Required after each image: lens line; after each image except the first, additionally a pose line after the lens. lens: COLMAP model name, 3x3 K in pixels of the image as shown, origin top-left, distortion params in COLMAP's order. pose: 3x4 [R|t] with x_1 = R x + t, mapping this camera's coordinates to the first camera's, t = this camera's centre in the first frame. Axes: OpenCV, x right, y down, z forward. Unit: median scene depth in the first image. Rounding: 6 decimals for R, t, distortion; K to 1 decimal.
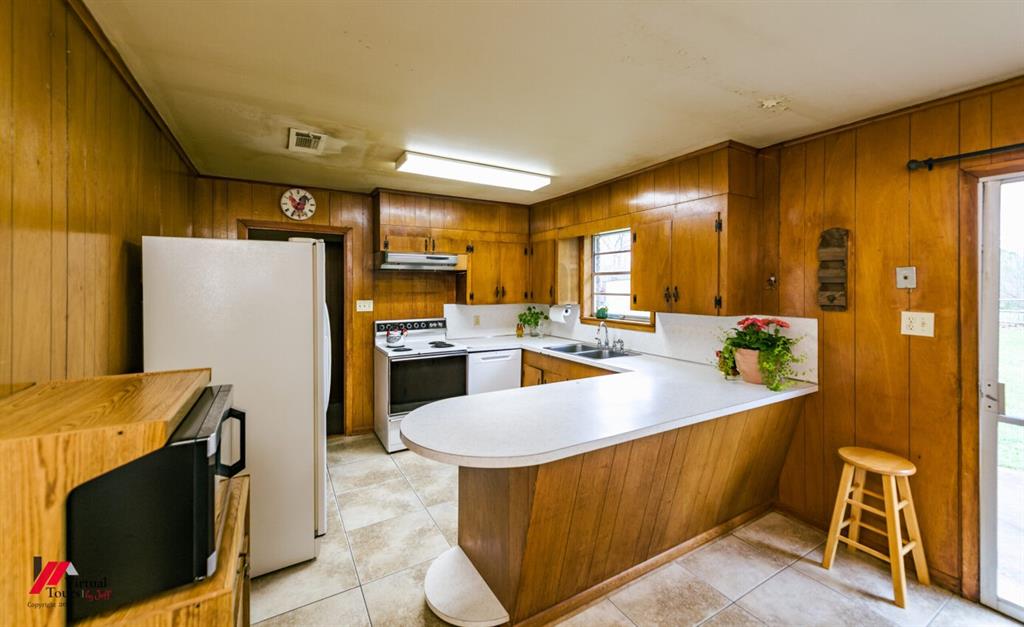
lens RADIAL K [[399.2, 0, 514.0], [0, 399.2, 286.2], [0, 0, 1]] dist [0.011605, -0.000091]
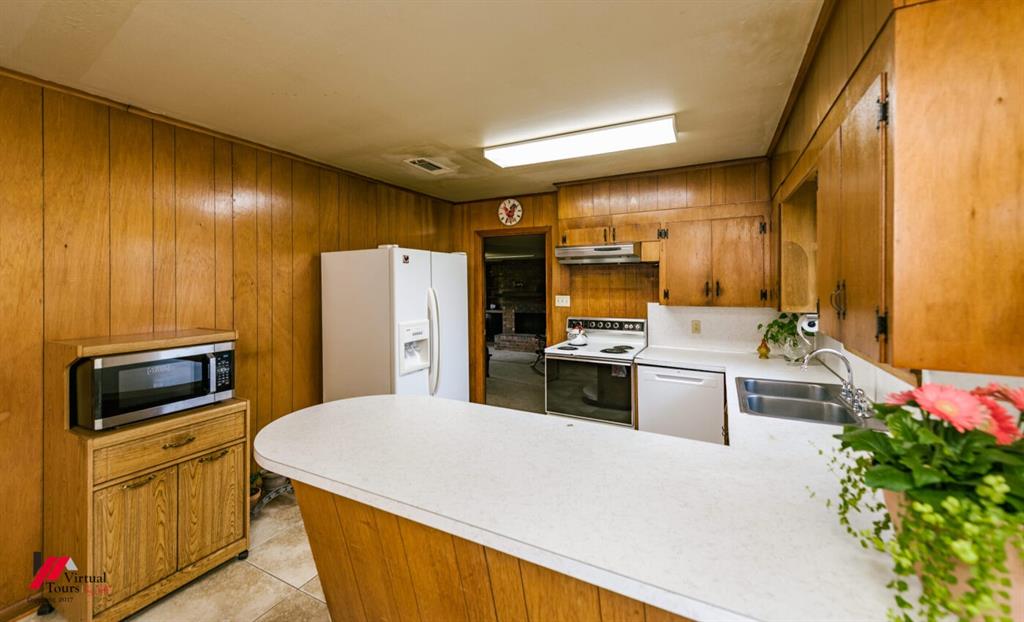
lens RADIAL K [[402.9, 0, 515.2], [0, 402.9, 279.6], [0, 0, 1]] dist [0.015775, -0.000069]
pose [[0.536495, -0.008274, -0.843863, 0.428944], [0.003451, 0.999965, -0.007610, 0.001976], [0.843896, 0.001171, 0.536505, 0.350211]]
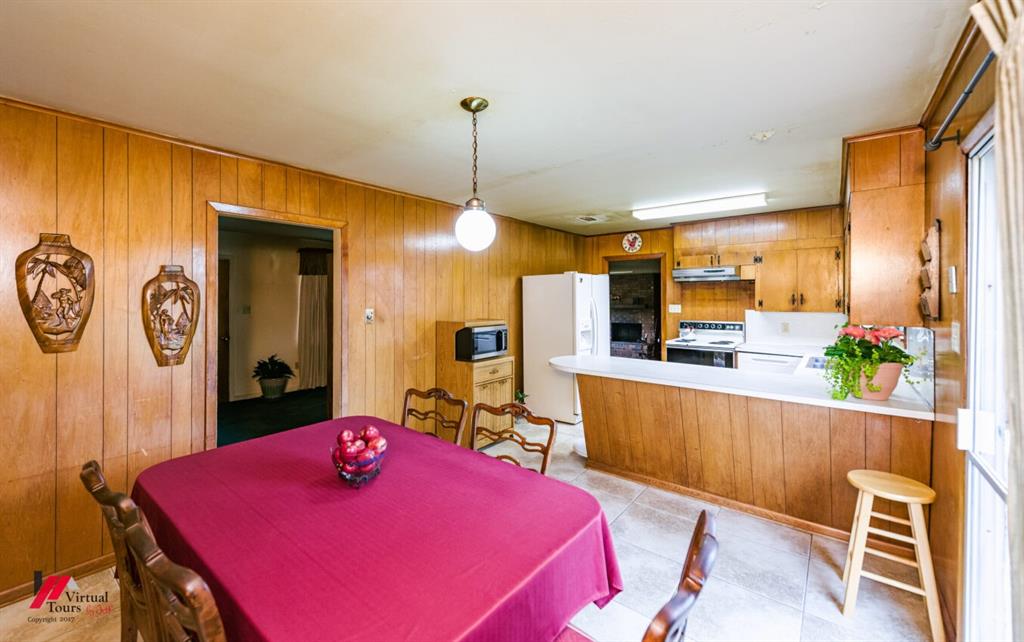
lens RADIAL K [[418.2, 0, 490.0], [0, 418.2, 294.4], [0, 0, 1]] dist [0.000755, 0.000091]
pose [[0.335160, -0.004389, -0.942151, 0.765399], [0.001775, 0.999990, -0.004027, 0.005376], [0.942159, -0.000323, 0.335165, -0.075736]]
